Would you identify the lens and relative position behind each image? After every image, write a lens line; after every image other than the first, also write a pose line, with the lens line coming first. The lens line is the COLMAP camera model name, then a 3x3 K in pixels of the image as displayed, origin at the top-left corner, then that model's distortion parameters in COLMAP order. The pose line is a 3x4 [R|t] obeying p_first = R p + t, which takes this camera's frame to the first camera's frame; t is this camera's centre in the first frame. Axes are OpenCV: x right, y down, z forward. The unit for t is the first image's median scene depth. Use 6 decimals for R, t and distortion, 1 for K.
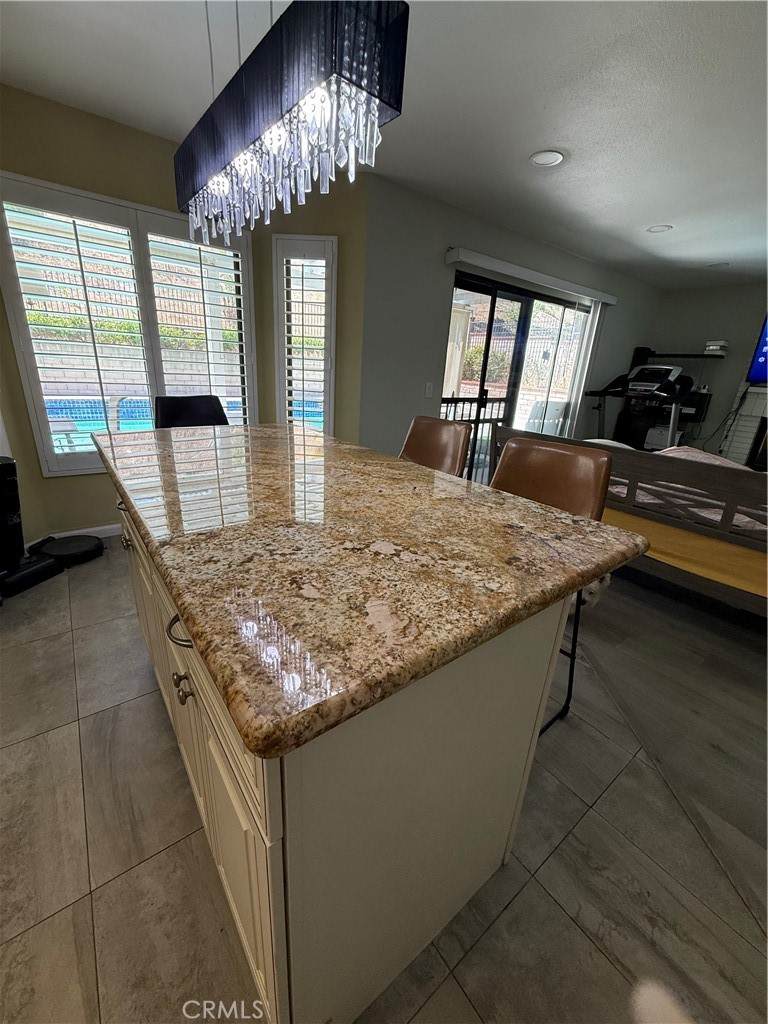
lens RADIAL K [[408.4, 0, 385.6], [0, 408.4, 516.5], [0, 0, 1]] dist [-0.002014, -0.000093]
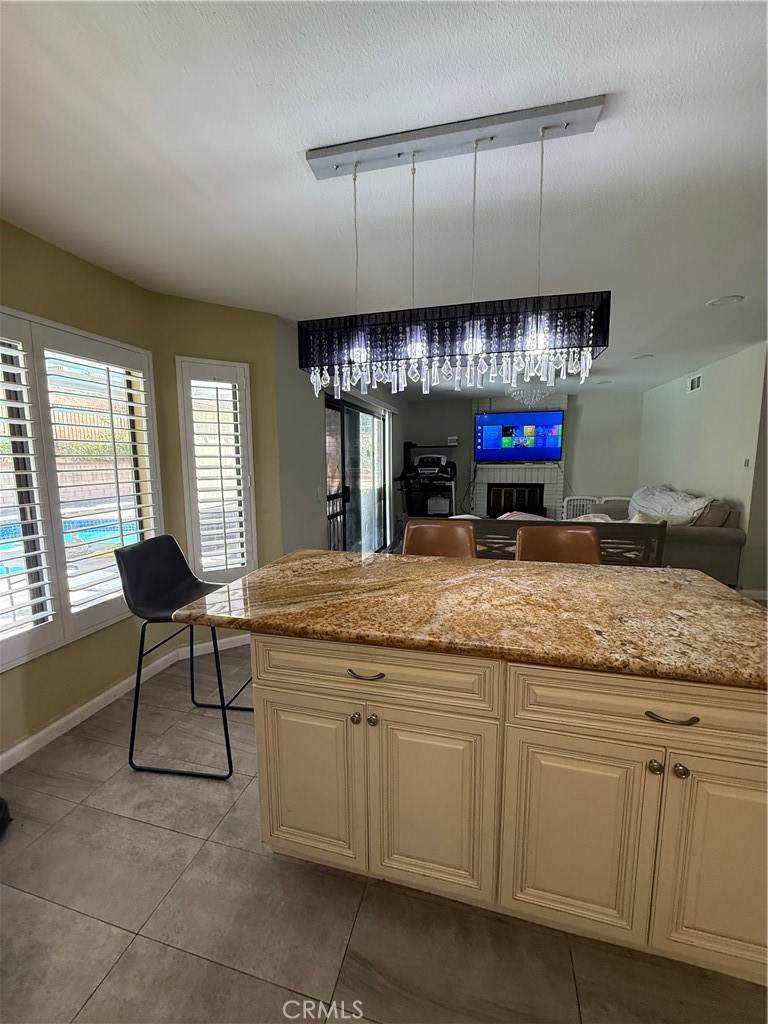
lens RADIAL K [[408.4, 0, 382.3], [0, 408.4, 516.2], [0, 0, 1]] dist [-0.002014, -0.000093]
pose [[0.788097, -0.150384, 0.596898, -0.483566], [0.263393, 0.958826, -0.106195, -0.112544], [-0.556351, 0.240911, 0.795258, 0.081252]]
